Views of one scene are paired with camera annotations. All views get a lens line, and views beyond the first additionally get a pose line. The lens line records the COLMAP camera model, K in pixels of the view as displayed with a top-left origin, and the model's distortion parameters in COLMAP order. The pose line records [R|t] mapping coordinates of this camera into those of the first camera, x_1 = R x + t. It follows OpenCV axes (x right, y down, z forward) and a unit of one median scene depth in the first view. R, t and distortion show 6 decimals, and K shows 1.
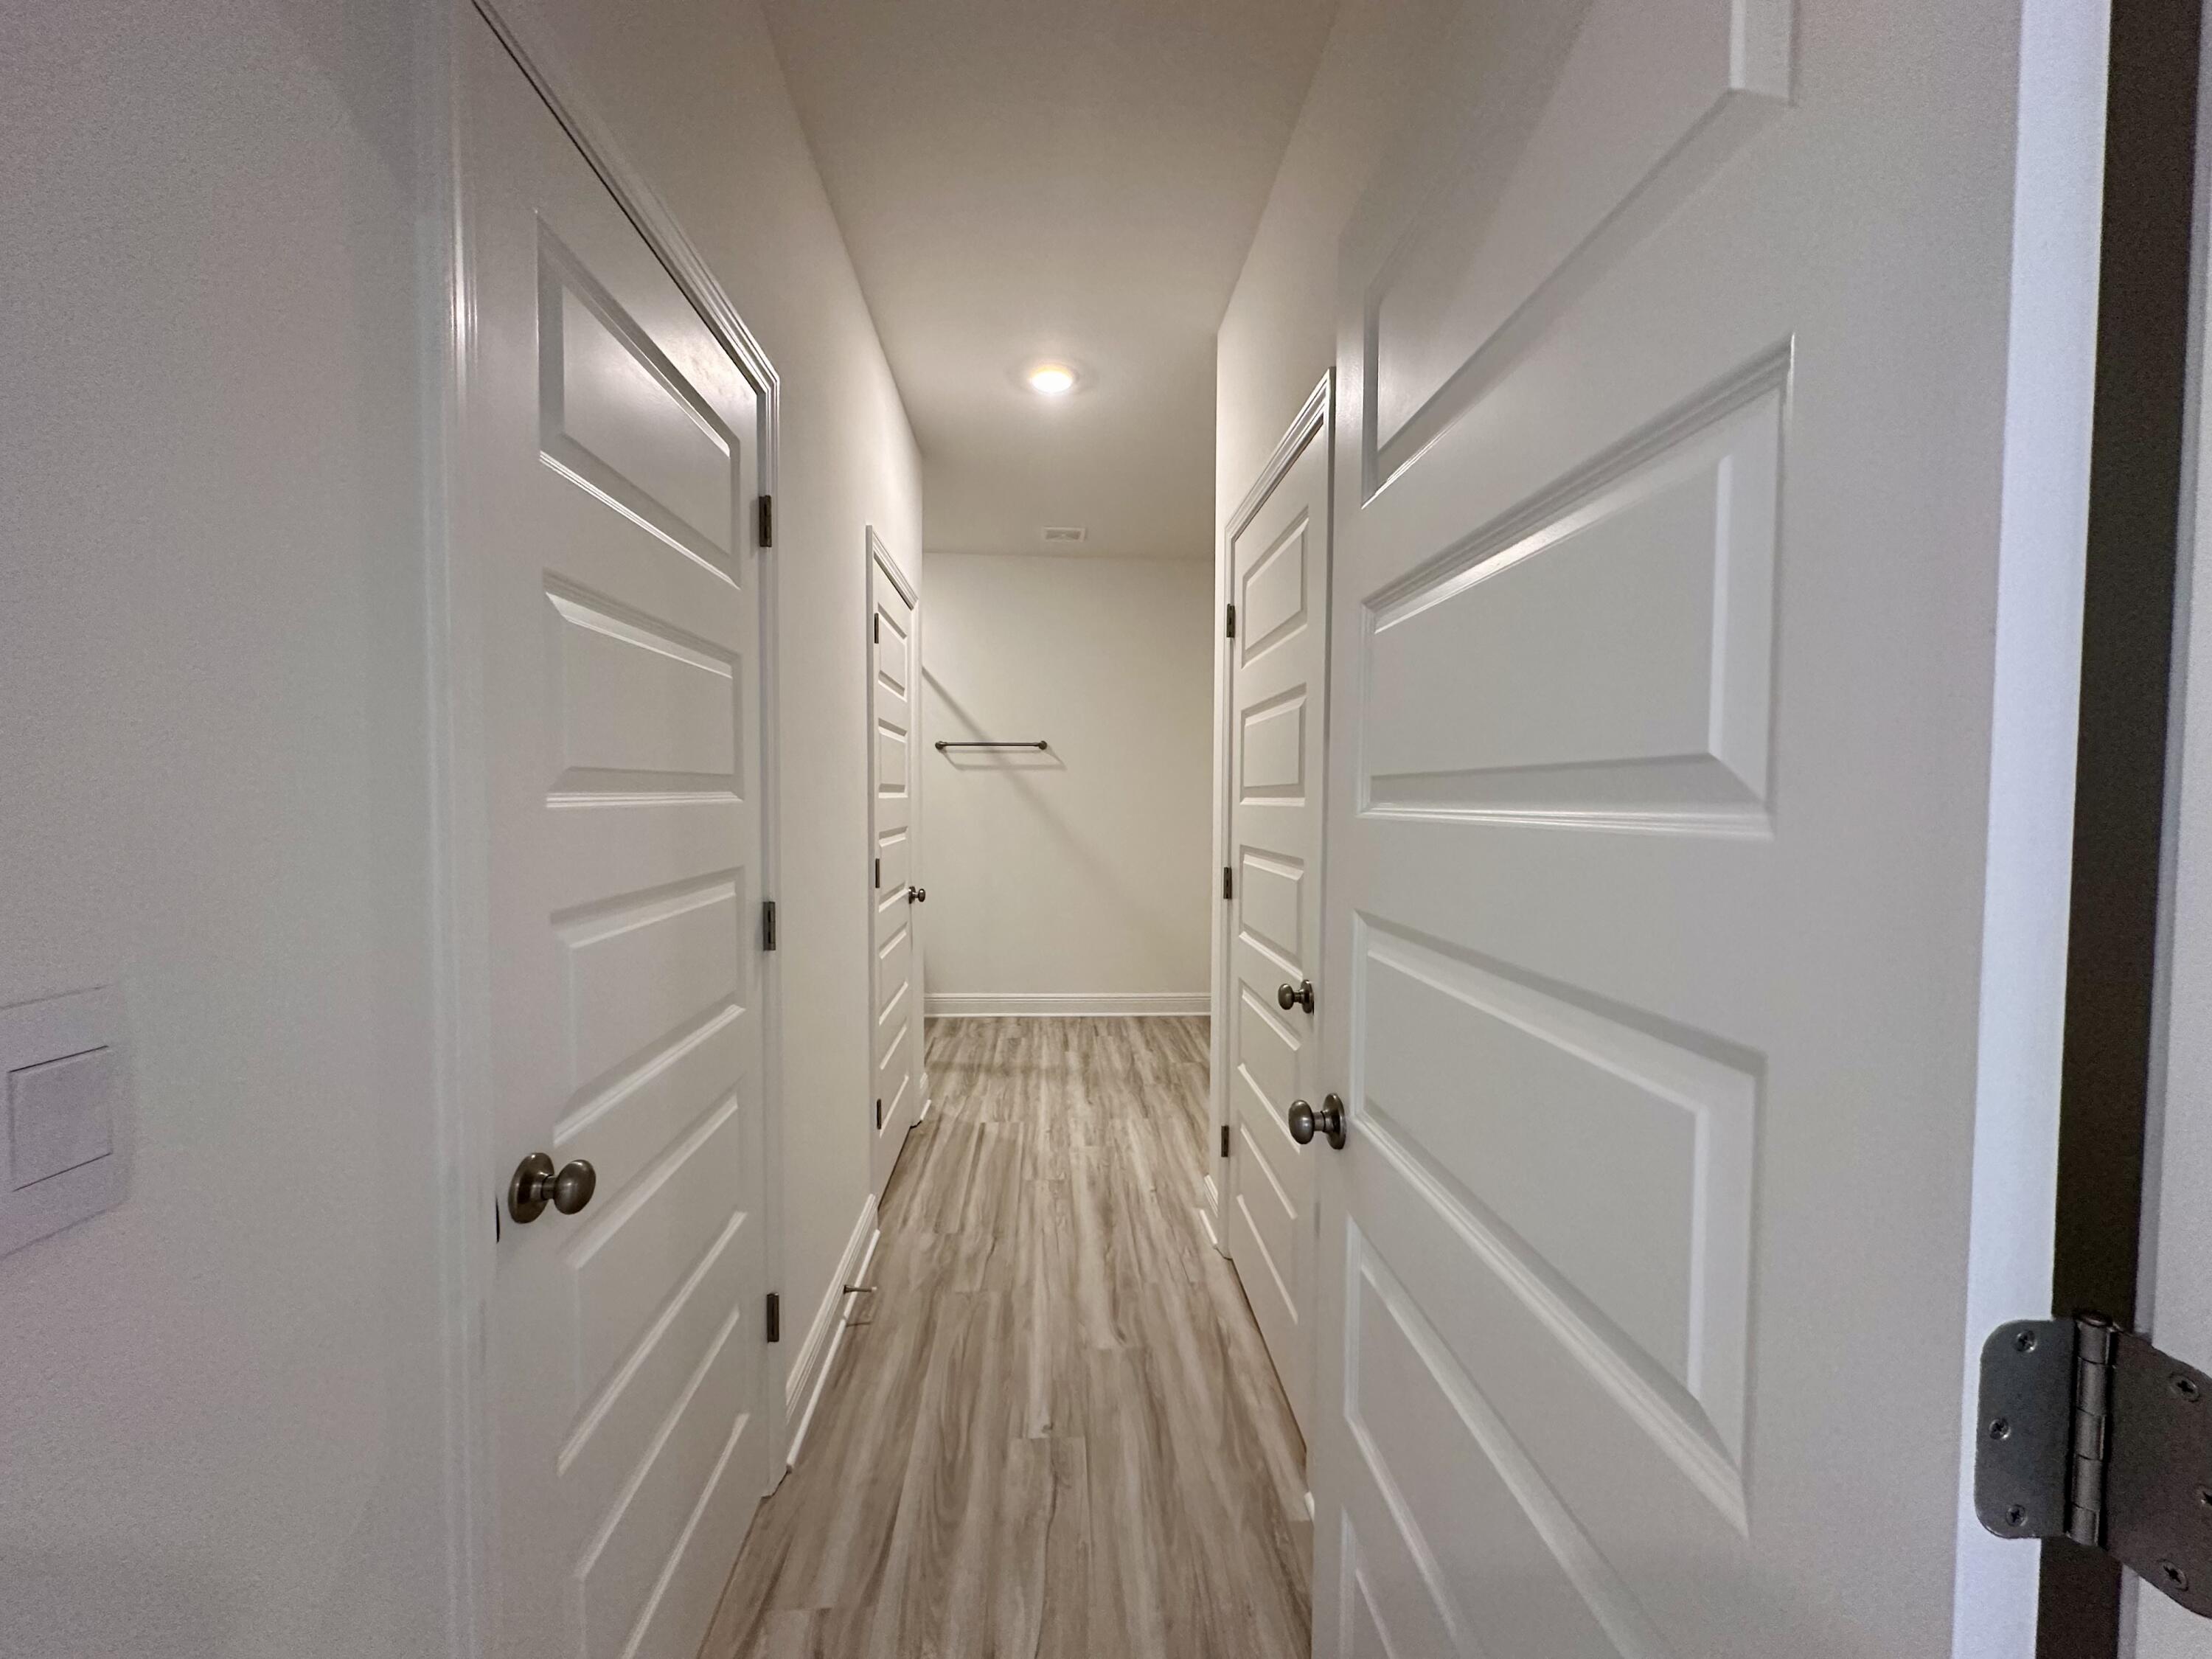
lens RADIAL K [[882.1, 0, 1102.2], [0, 882.1, 829.1], [0, 0, 1]] dist [-0.001960, 0.000324]
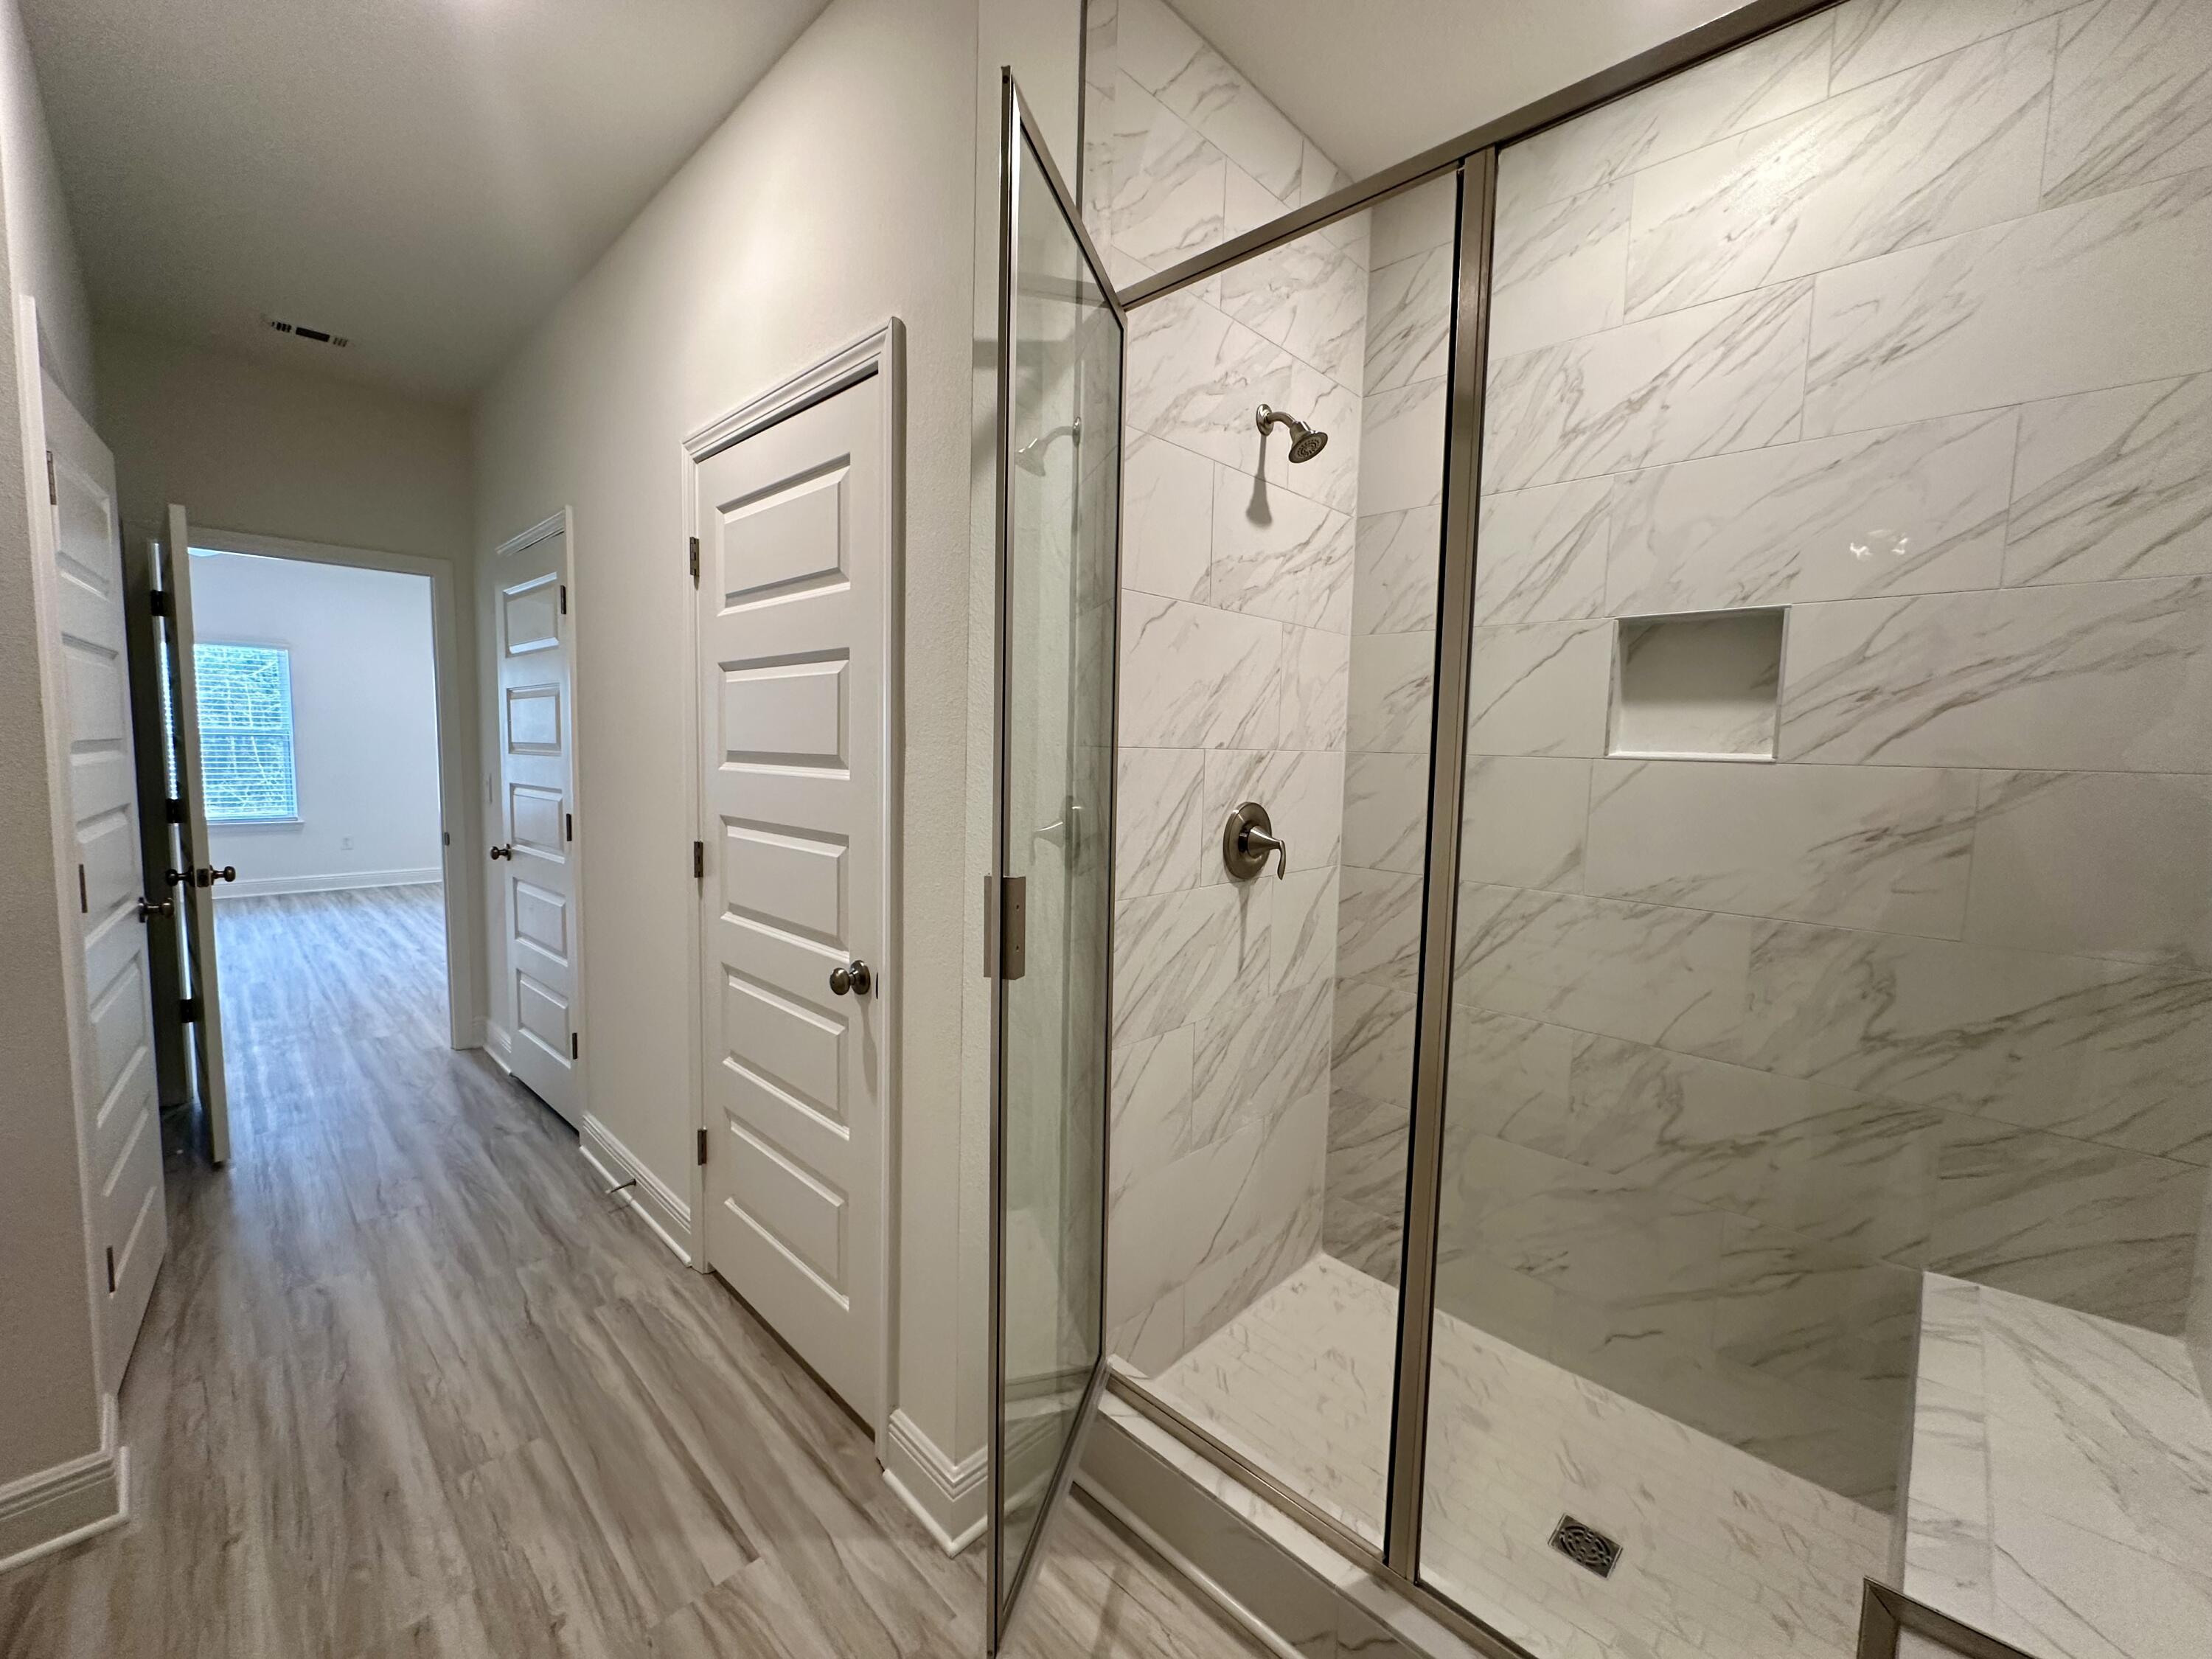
lens RADIAL K [[882.1, 0, 1104.5], [0, 882.1, 822.6], [0, 0, 1]] dist [-0.001960, 0.000324]
pose [[-0.738751, 0.034087, -0.673116, 0.014165], [-0.052444, 0.992785, 0.107833, -0.083046], [0.671935, 0.114963, -0.731633, 1.642030]]
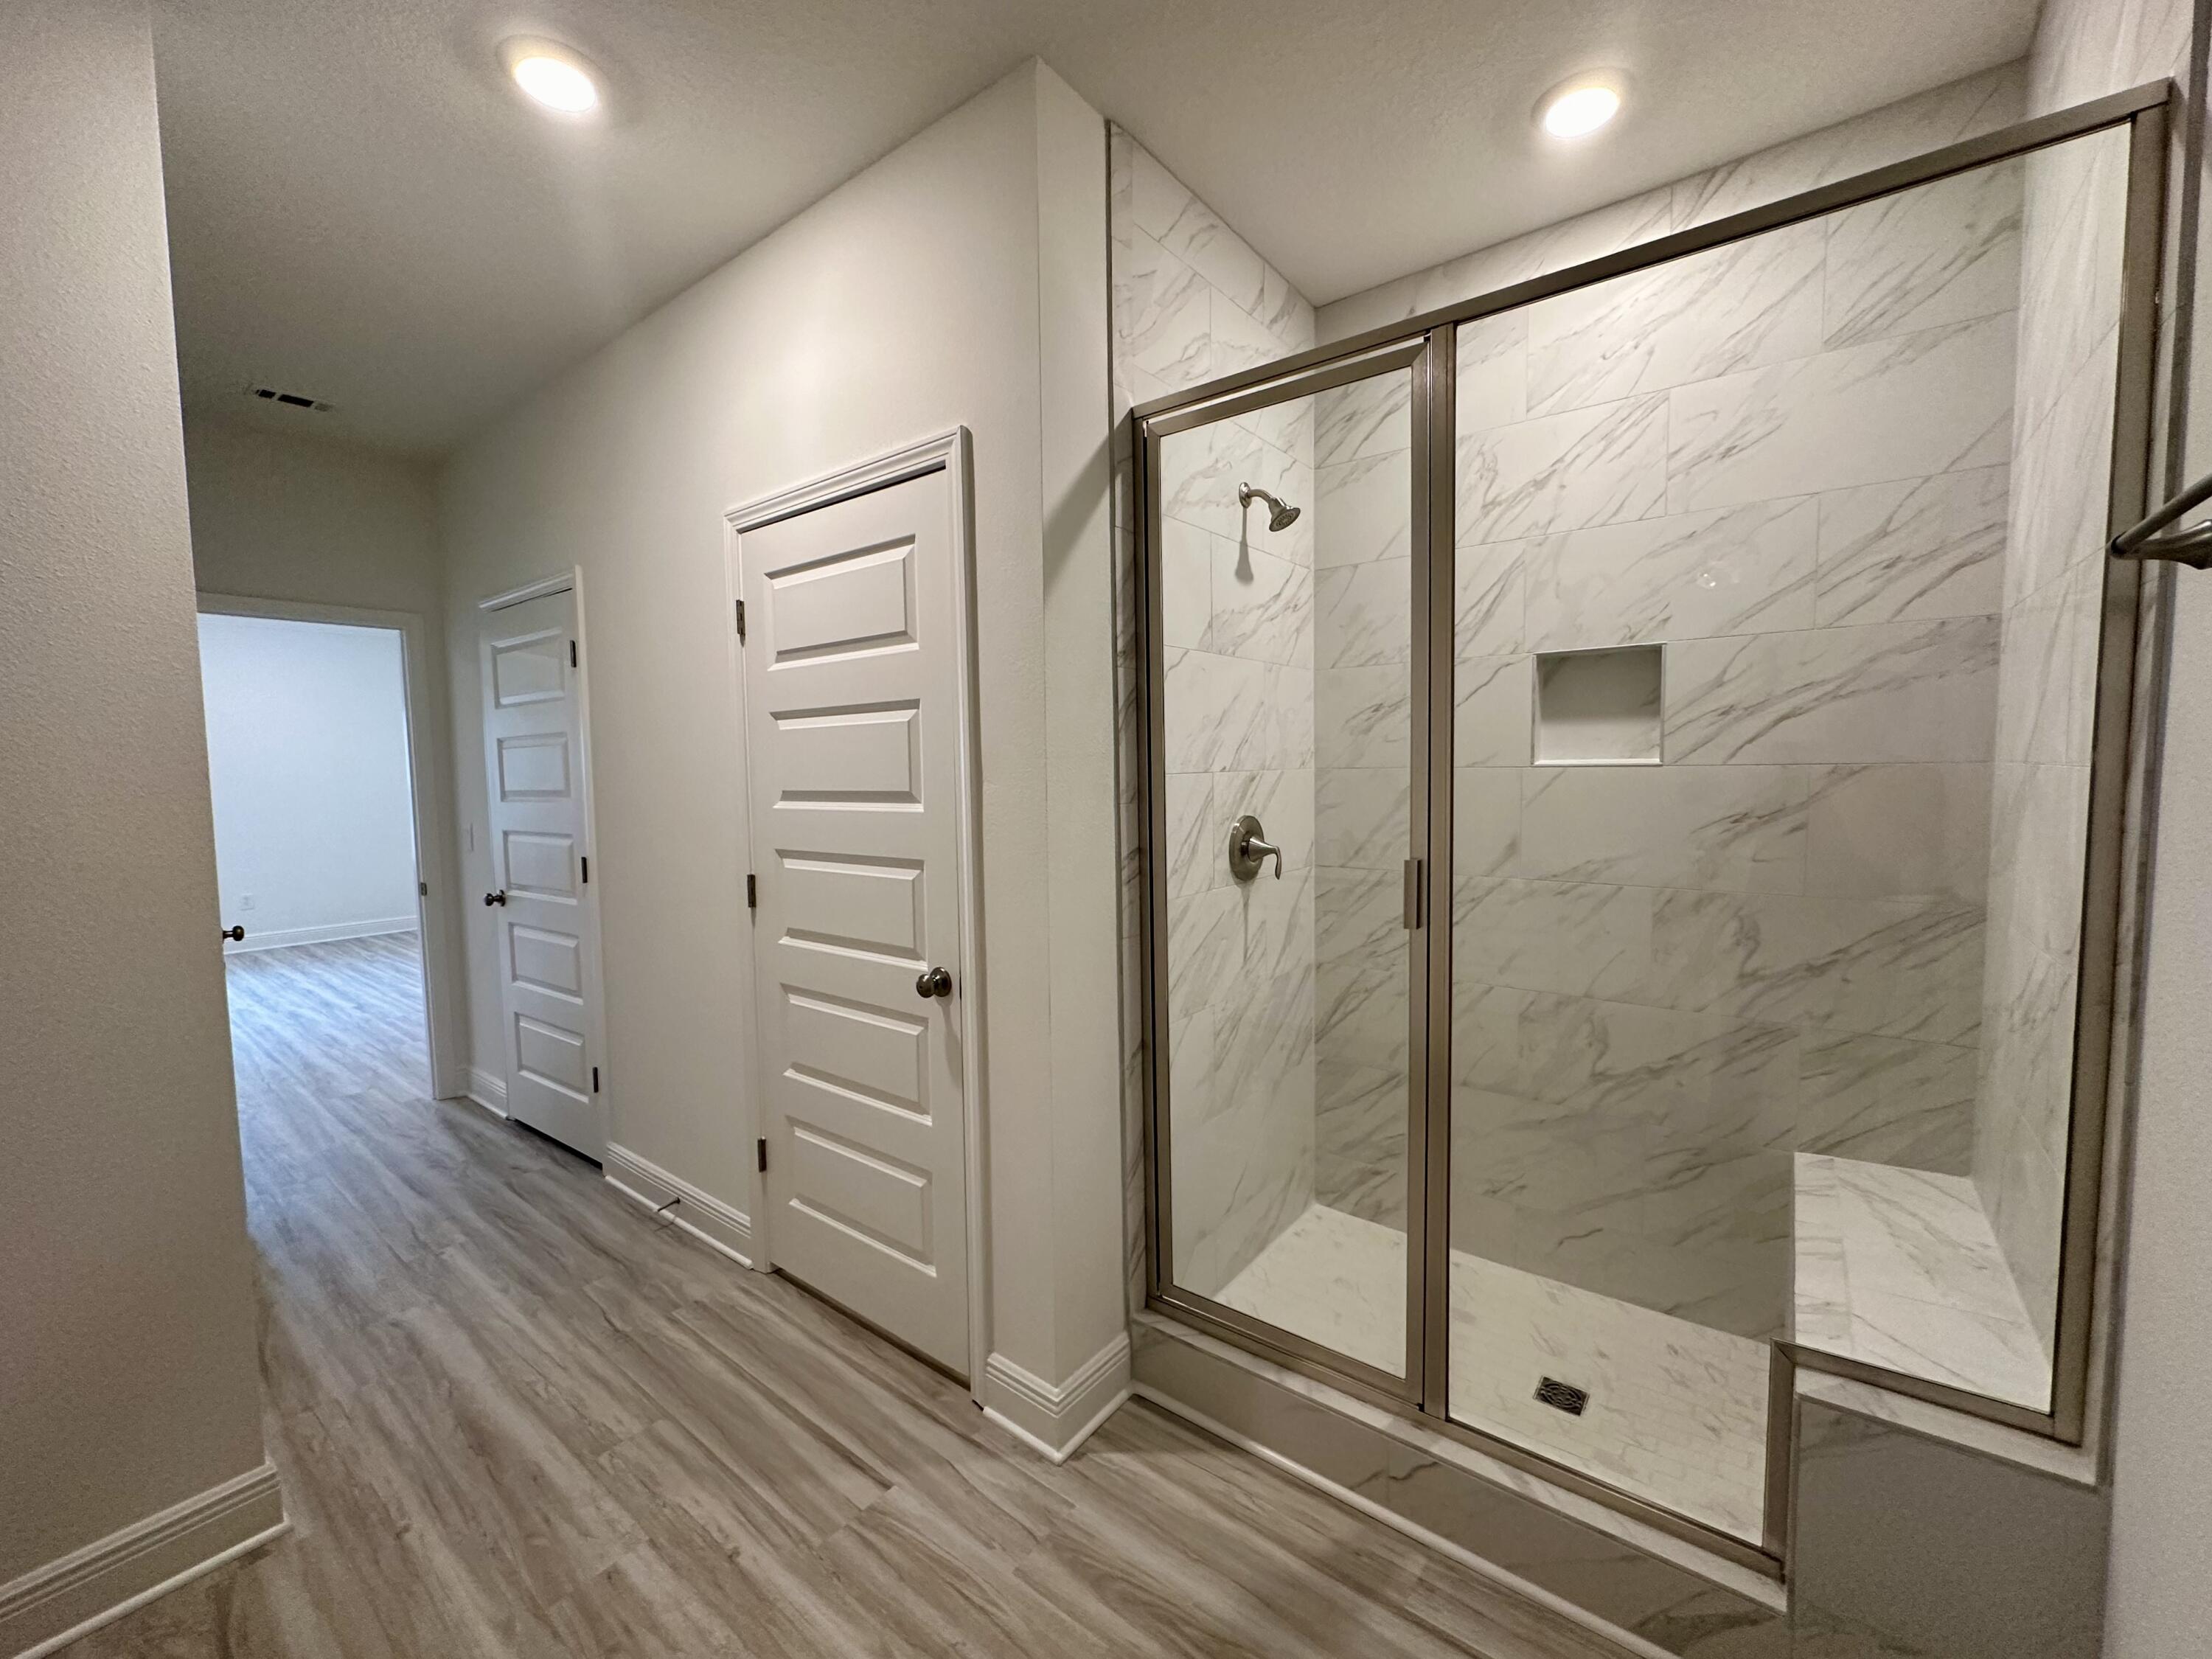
lens RADIAL K [[882.1, 0, 1103.9], [0, 882.1, 823.4], [0, 0, 1]] dist [-0.001960, 0.000324]
pose [[-0.662245, 0.053368, -0.747384, 0.155498], [-0.014465, 0.996364, 0.083964, -0.089351], [0.749148, 0.066416, -0.659065, 1.649240]]
